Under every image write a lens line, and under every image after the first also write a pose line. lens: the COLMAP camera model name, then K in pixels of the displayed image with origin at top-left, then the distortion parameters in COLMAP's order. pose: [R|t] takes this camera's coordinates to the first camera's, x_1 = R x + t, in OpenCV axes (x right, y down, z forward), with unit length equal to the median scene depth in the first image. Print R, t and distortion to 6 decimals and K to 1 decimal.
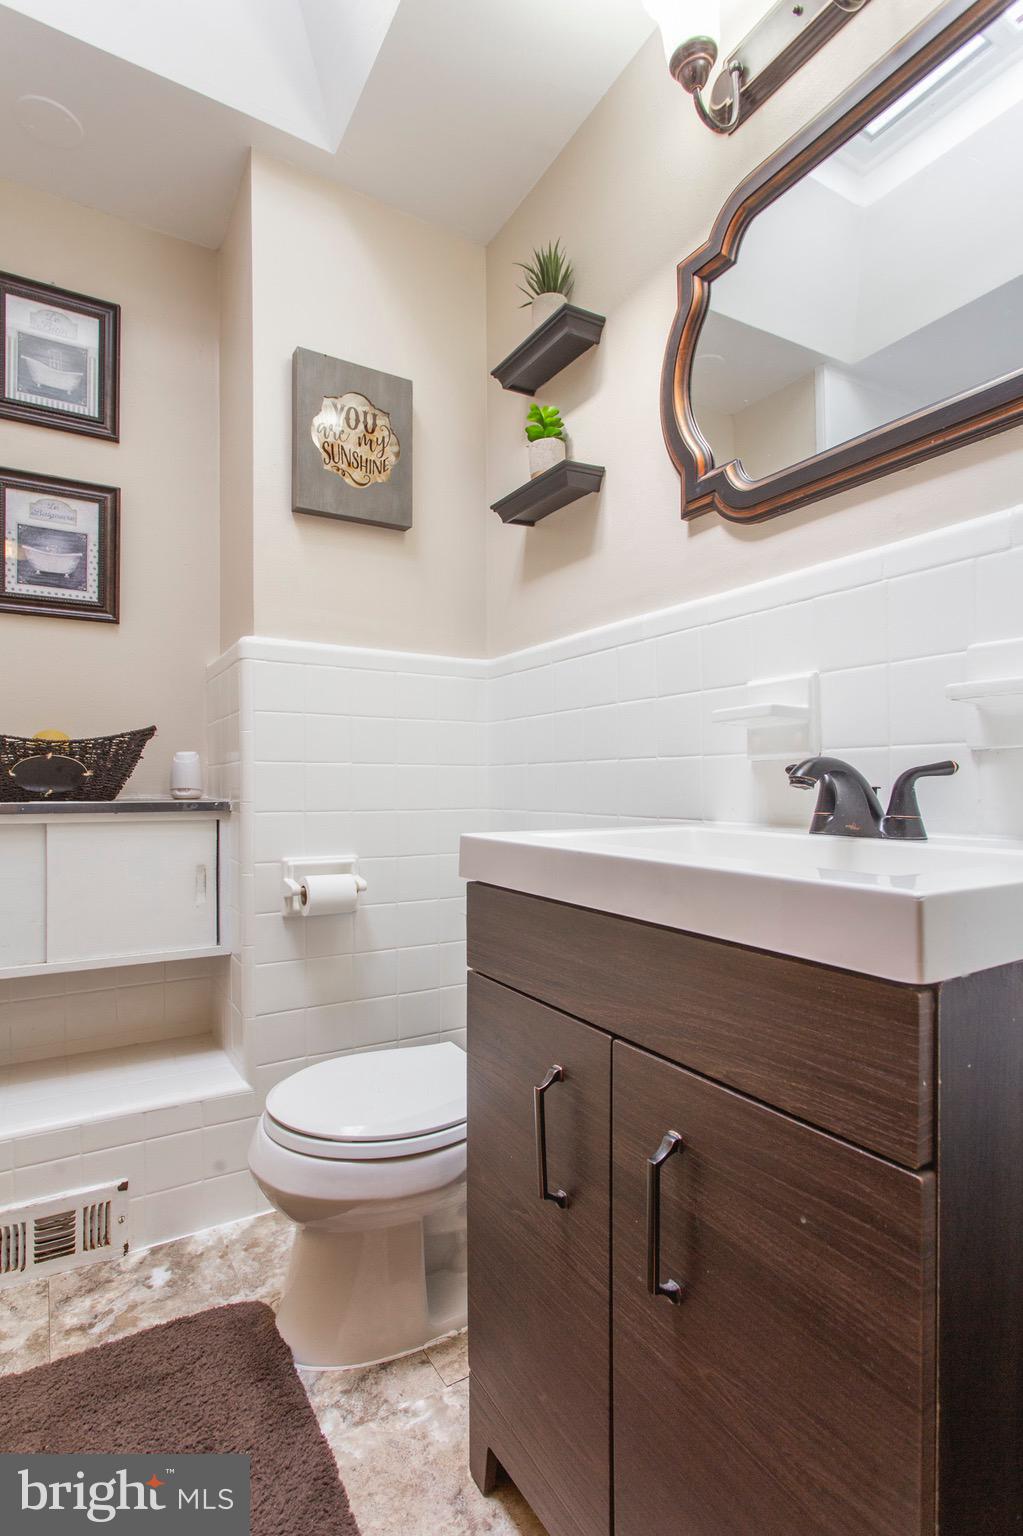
lens RADIAL K [[738.8, 0, 505.5], [0, 738.8, 777.2], [0, 0, 1]] dist [-0.018848, 0.005662]
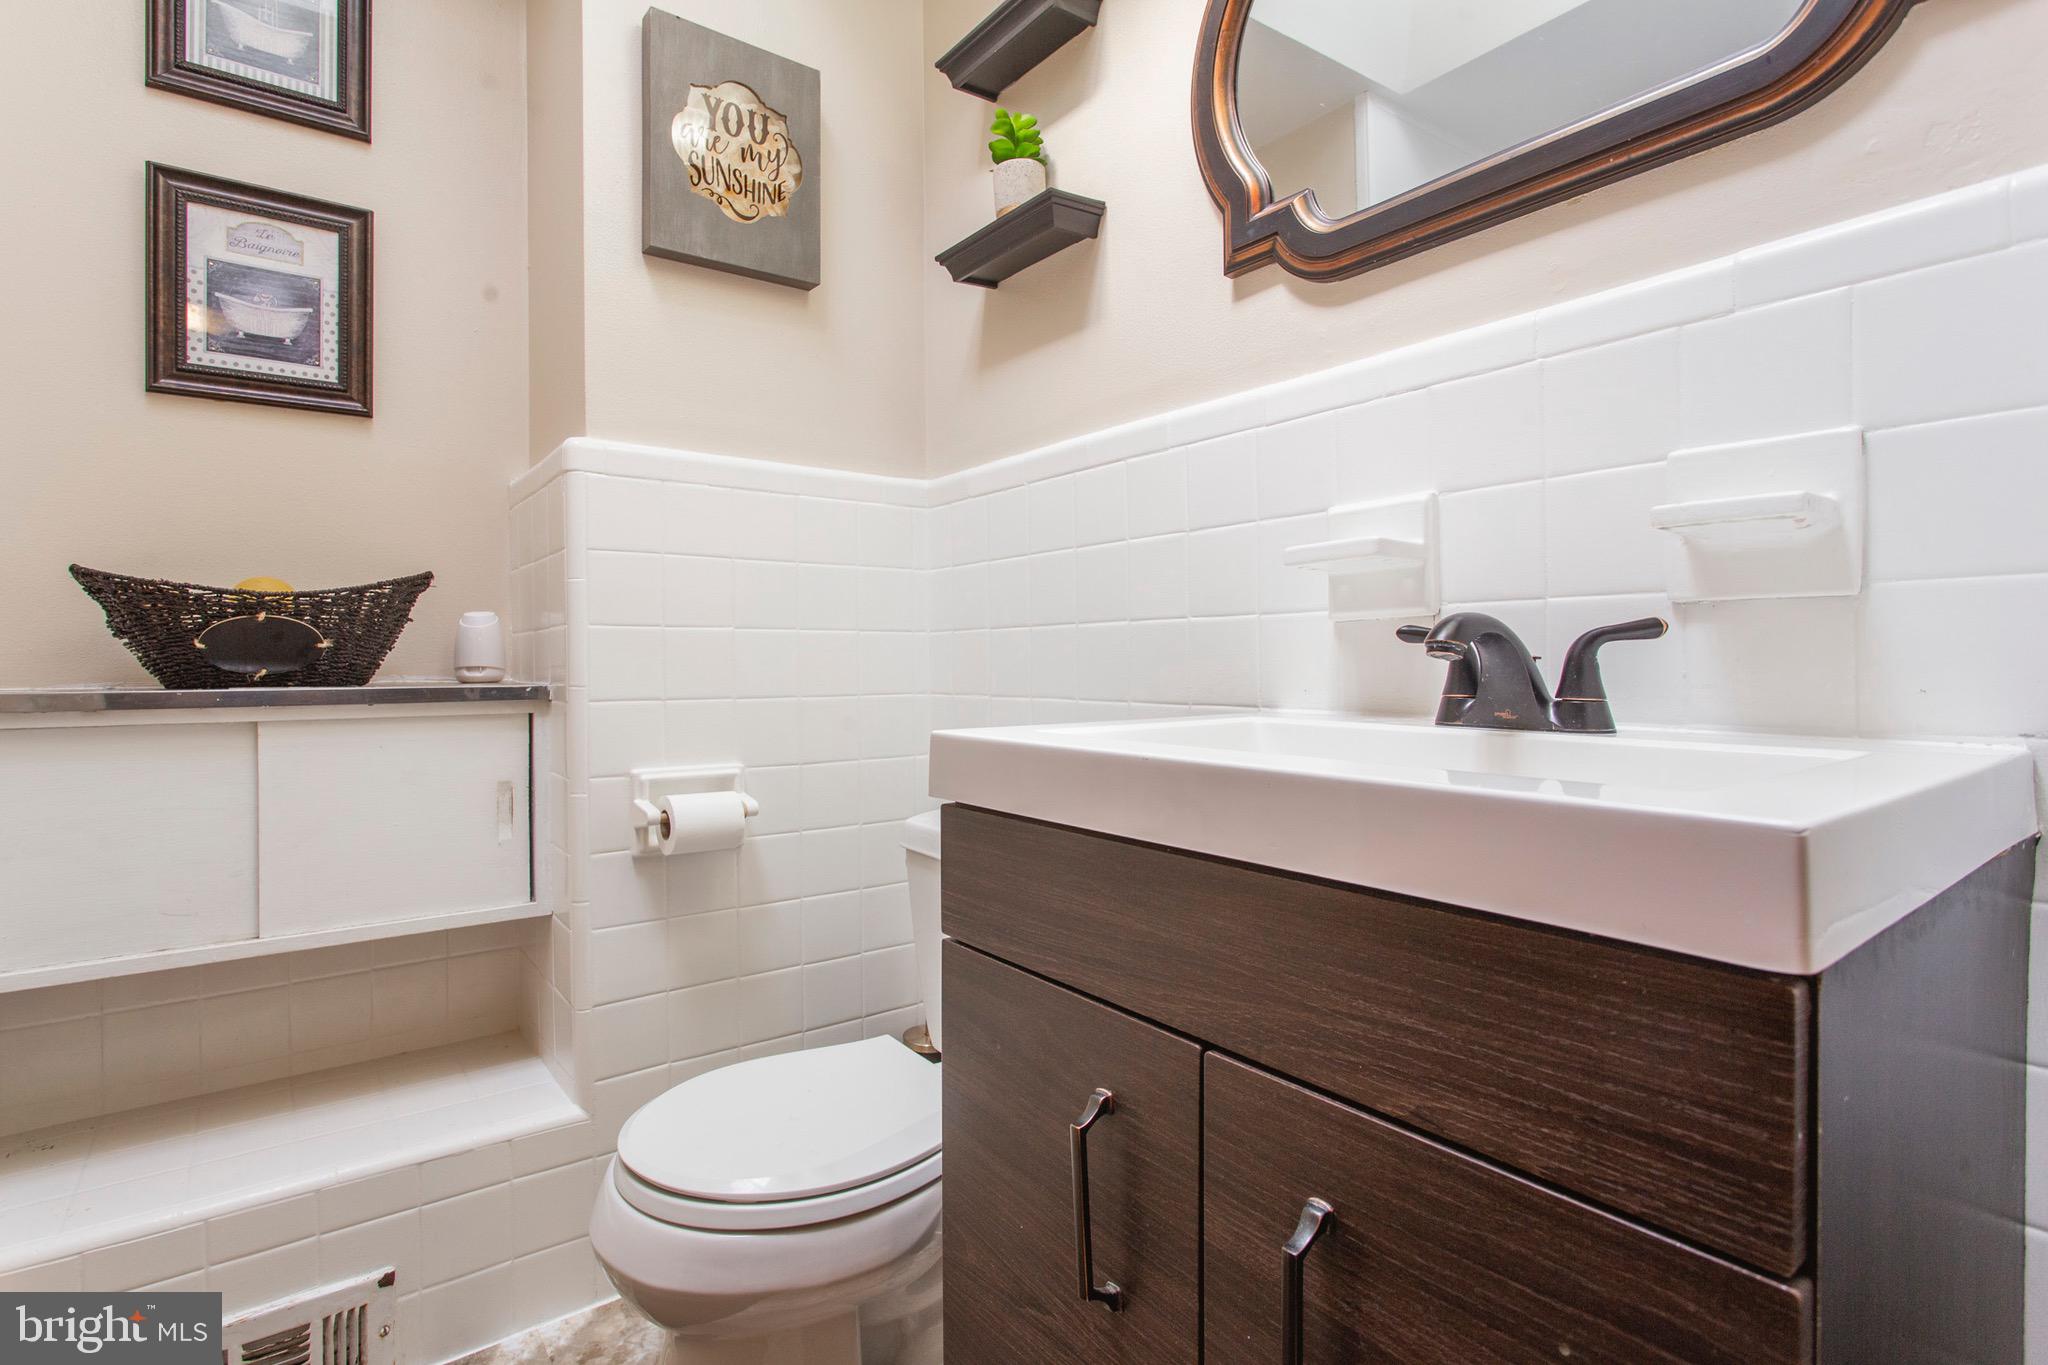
lens RADIAL K [[985.1, 0, 997.0], [0, 985.1, 654.6], [0, 0, 1]] dist [-0.018848, 0.005662]
pose [[0.995824, -0.004269, 0.091198, -0.058621], [0.004022, 0.999988, 0.002895, 0.004579], [-0.091209, -0.002516, 0.995829, 0.090549]]
